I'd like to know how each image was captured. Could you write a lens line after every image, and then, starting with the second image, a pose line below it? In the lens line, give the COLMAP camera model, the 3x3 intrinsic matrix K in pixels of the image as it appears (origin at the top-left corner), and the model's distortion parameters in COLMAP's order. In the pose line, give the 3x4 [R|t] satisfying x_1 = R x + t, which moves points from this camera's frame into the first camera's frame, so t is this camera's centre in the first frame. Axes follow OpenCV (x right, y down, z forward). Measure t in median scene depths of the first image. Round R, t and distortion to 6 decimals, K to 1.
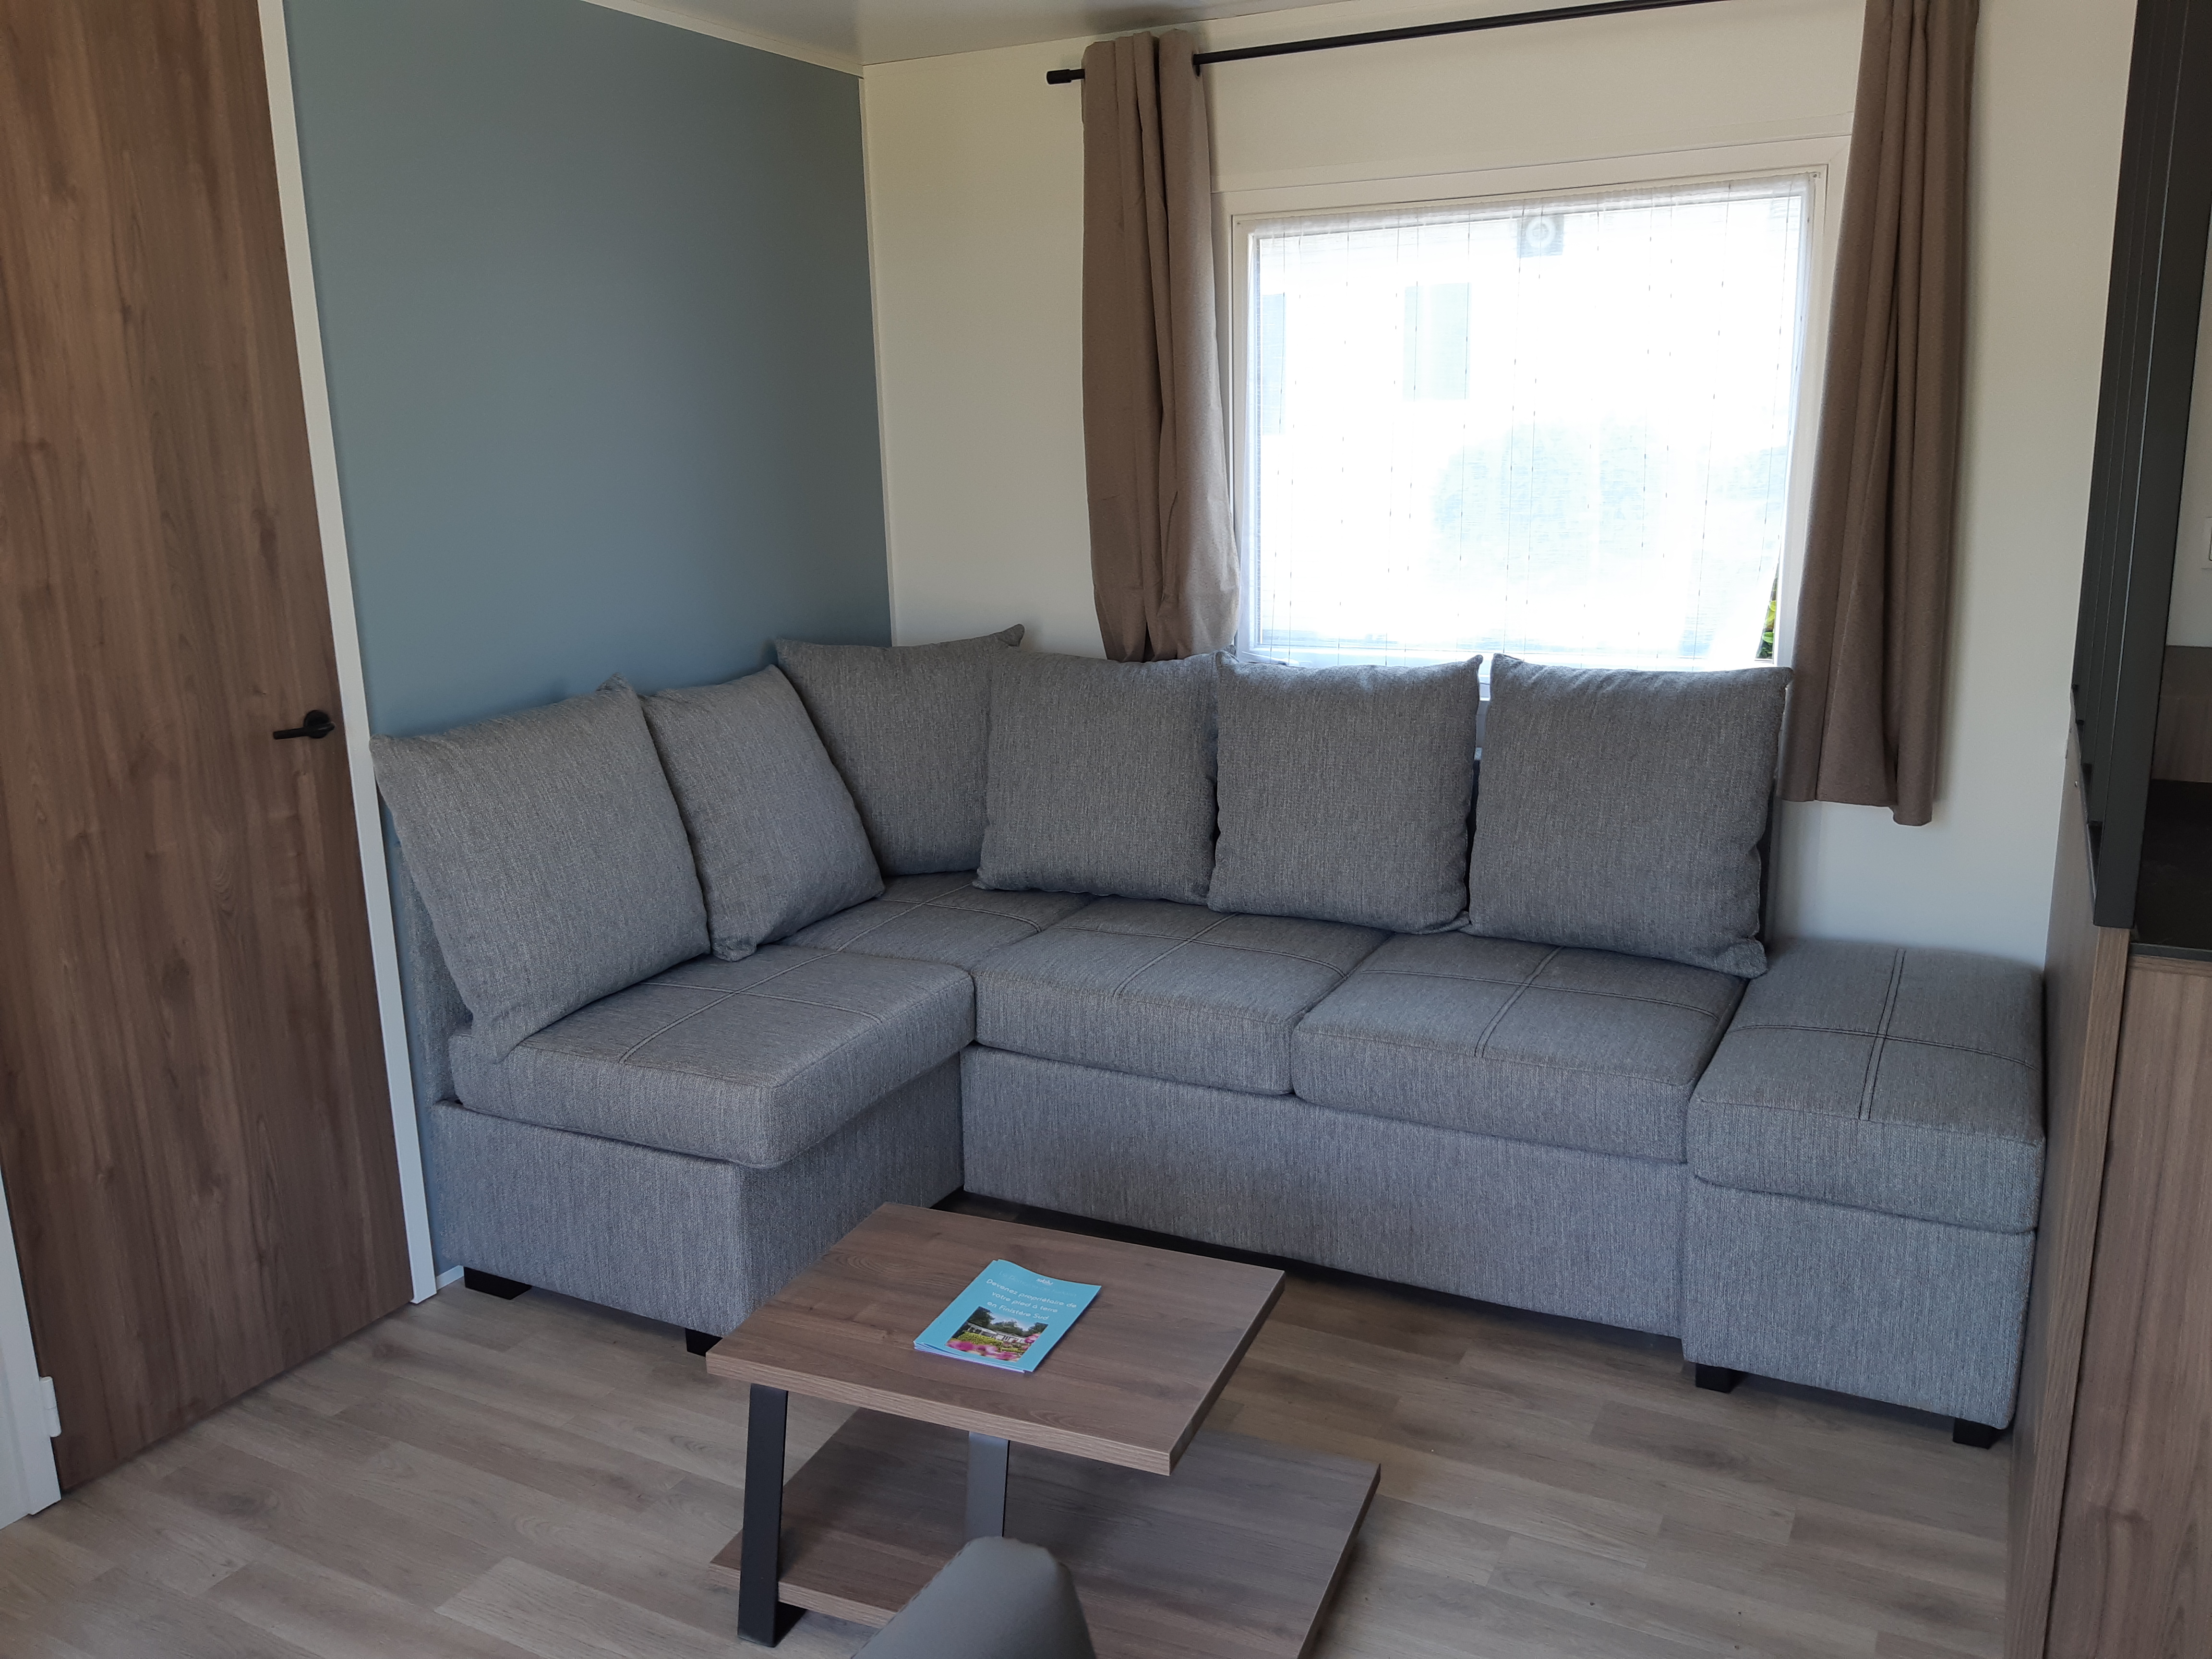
lens RADIAL K [[1734.4, 0, 1106.0], [0, 1734.4, 829.5], [0, 0, 1]] dist [0.009690, -0.049397]
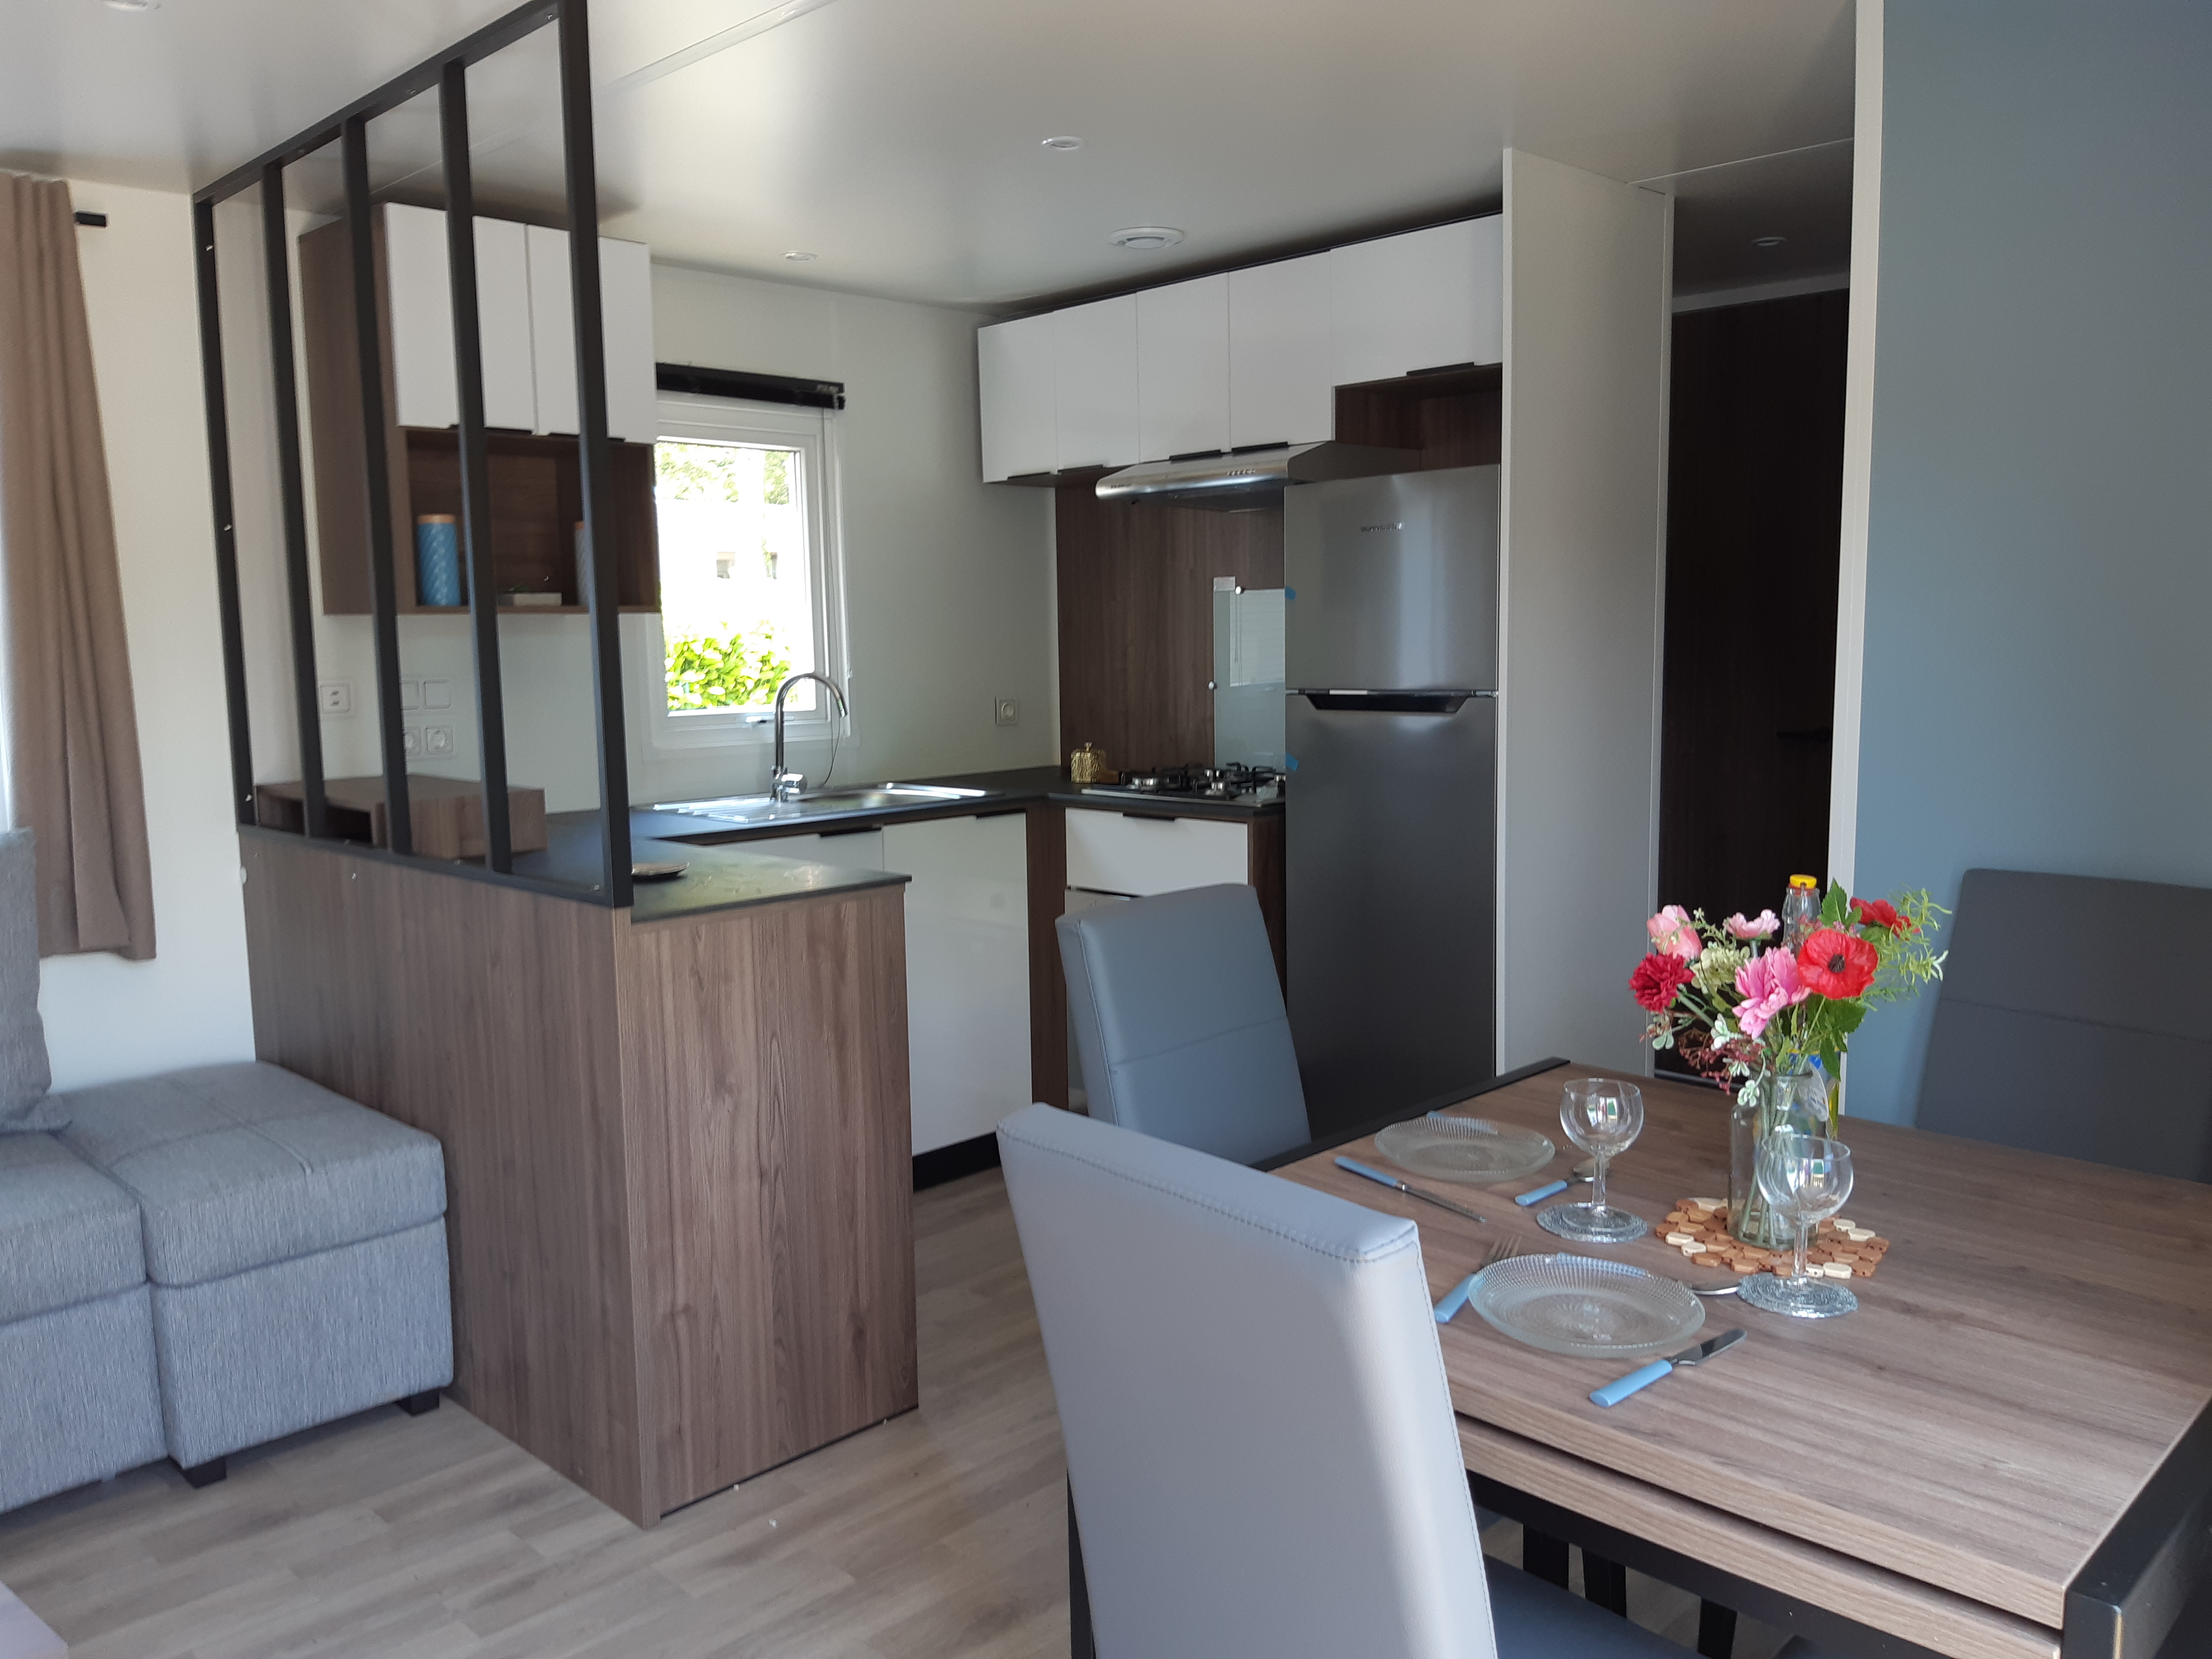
lens RADIAL K [[1734.4, 0, 1106.0], [0, 1734.4, 829.5], [0, 0, 1]] dist [0.009690, -0.049397]
pose [[0.301097, -0.098084, 0.948536, -0.403289], [0.226007, 0.973696, 0.028943, 0.023352], [-0.926424, 0.205661, 0.315345, 0.068662]]
